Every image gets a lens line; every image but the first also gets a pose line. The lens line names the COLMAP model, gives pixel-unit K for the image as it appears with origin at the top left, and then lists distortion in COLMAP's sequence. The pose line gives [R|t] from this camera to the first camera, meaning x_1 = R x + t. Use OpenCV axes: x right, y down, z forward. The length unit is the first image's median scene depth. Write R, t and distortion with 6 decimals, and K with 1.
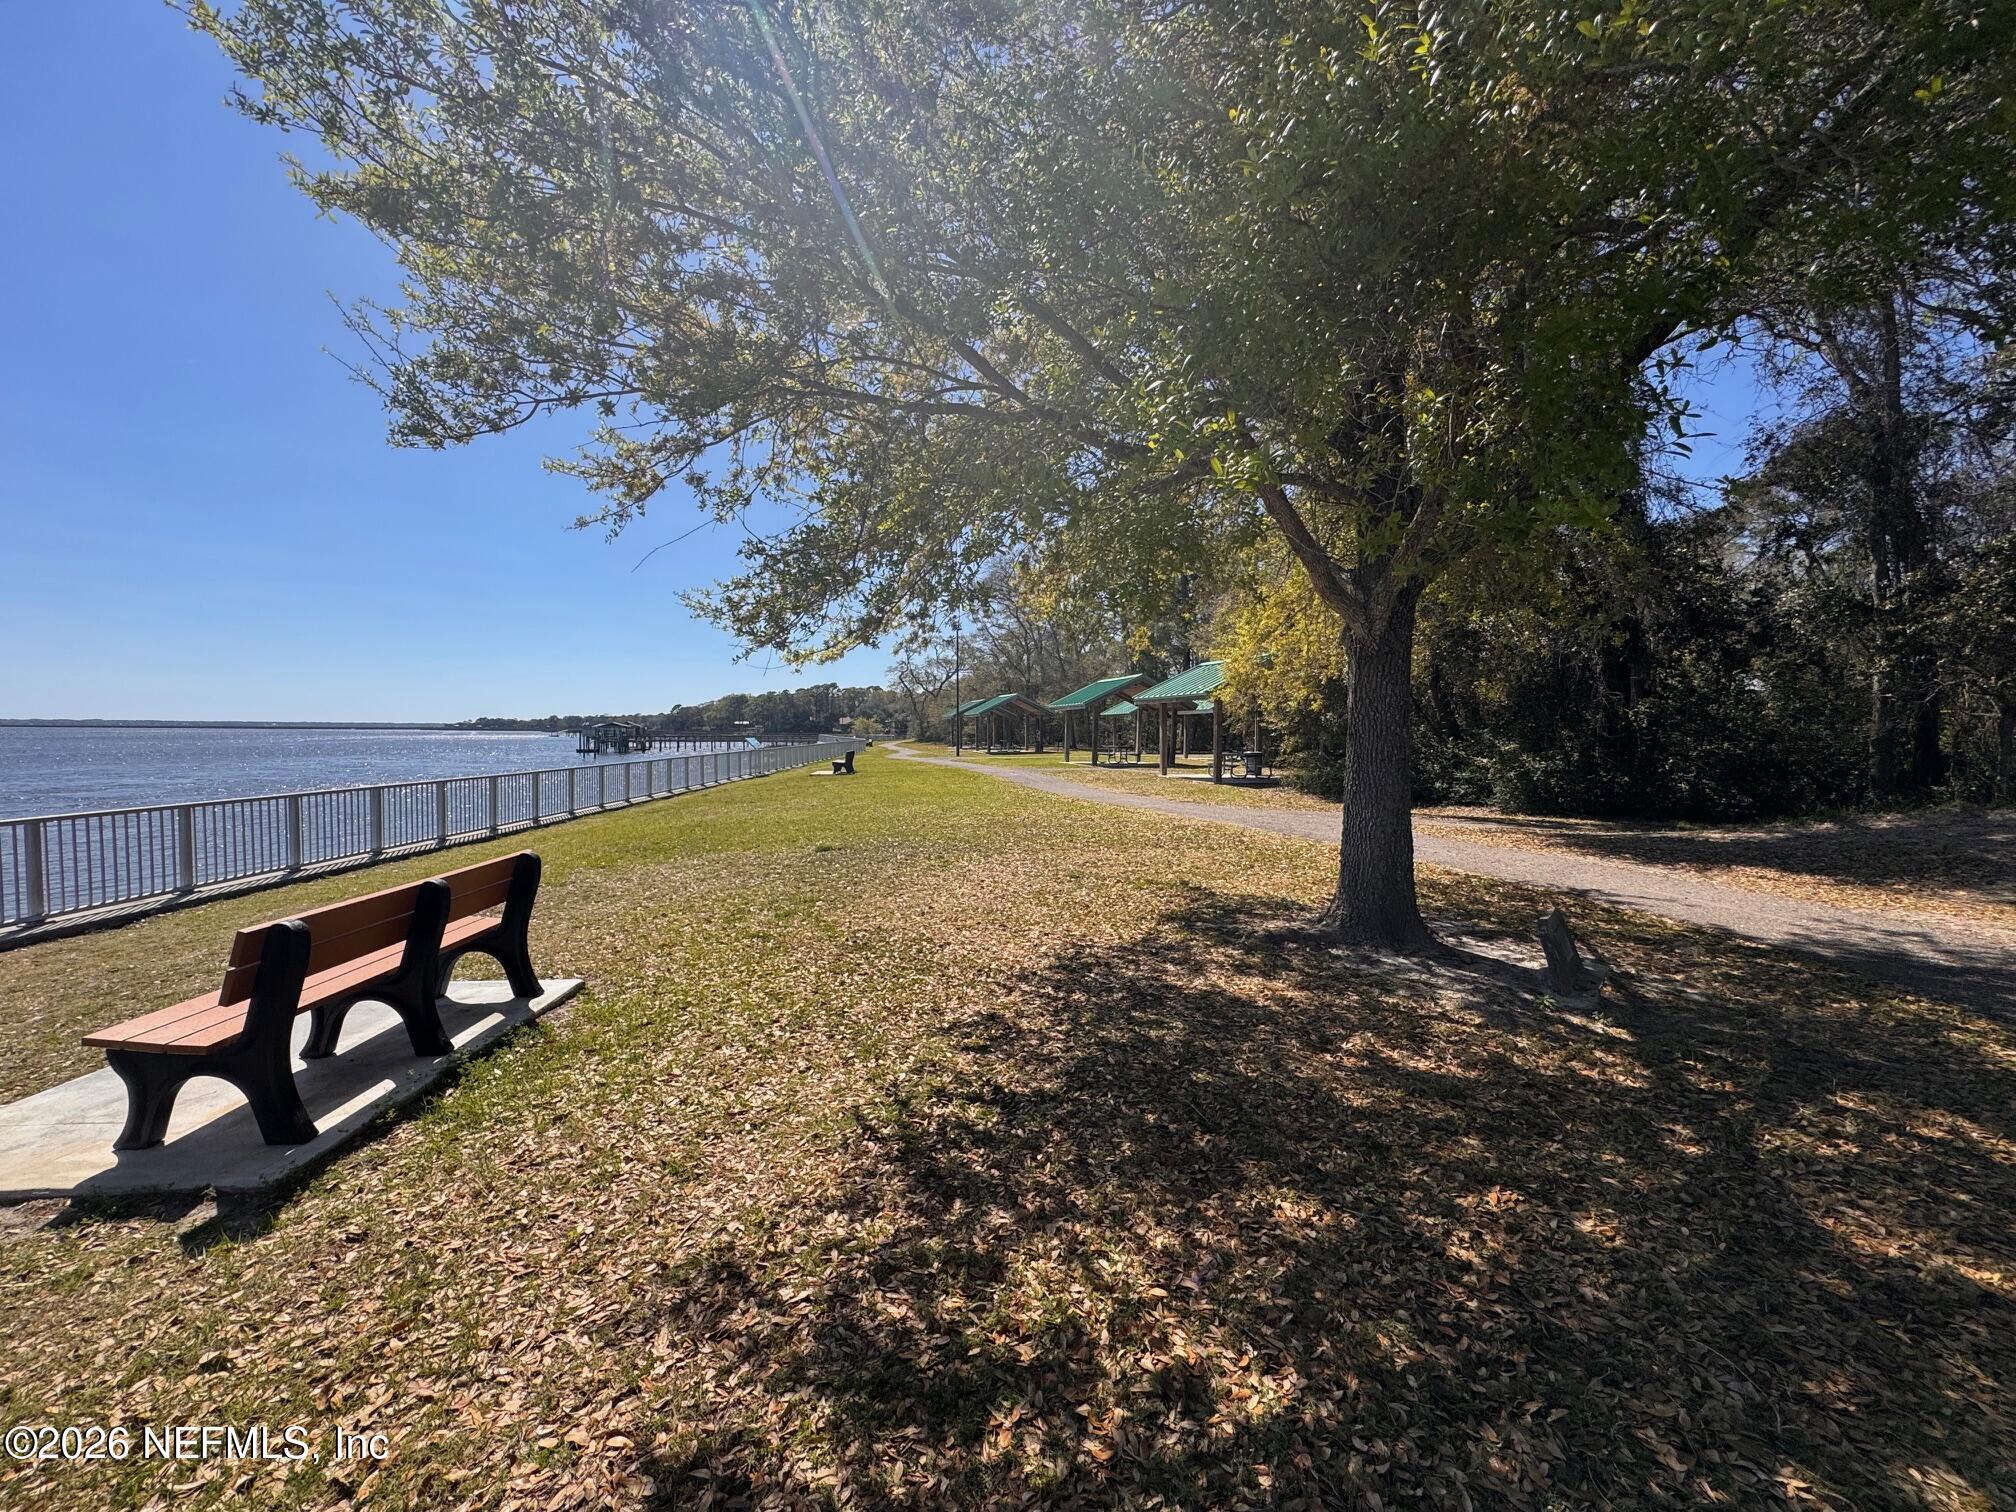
lens RADIAL K [[796.7, 0, 1008.0], [0, 796.7, 756.0], [0, 0, 1]] dist [0.001301, 0.000475]
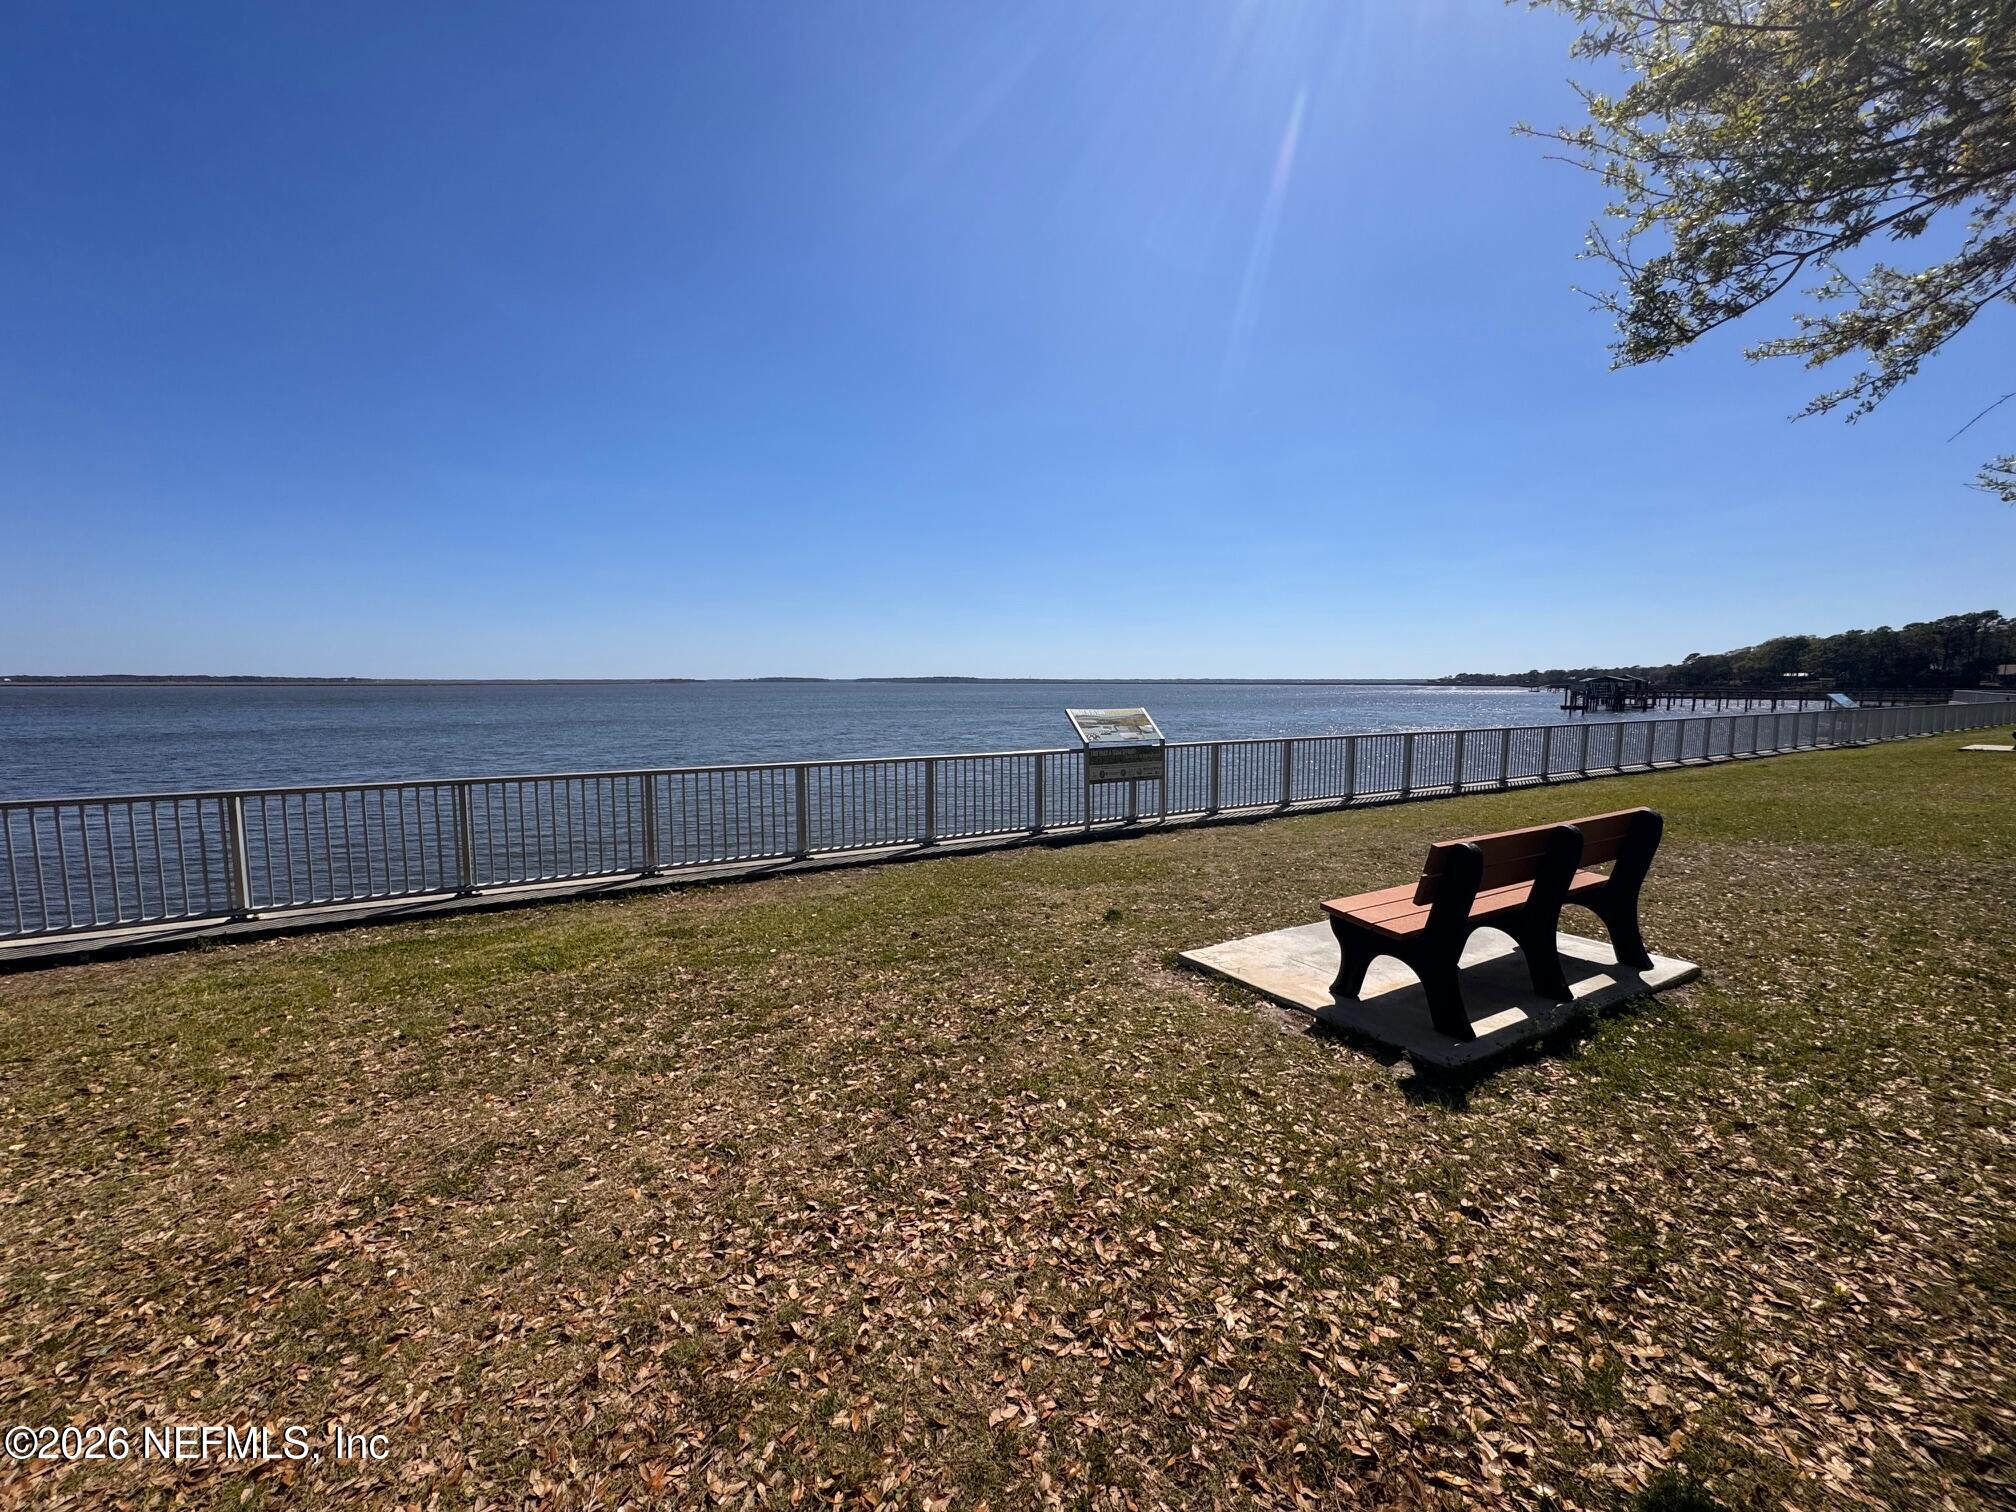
lens RADIAL K [[796.7, 0, 1008.0], [0, 796.7, 756.0], [0, 0, 1]] dist [0.001301, 0.000475]
pose [[0.480420, 0.074613, -0.873859, -0.191834], [-0.028189, 0.997174, 0.069644, 0.020323], [0.876586, -0.008825, 0.481165, -0.078759]]
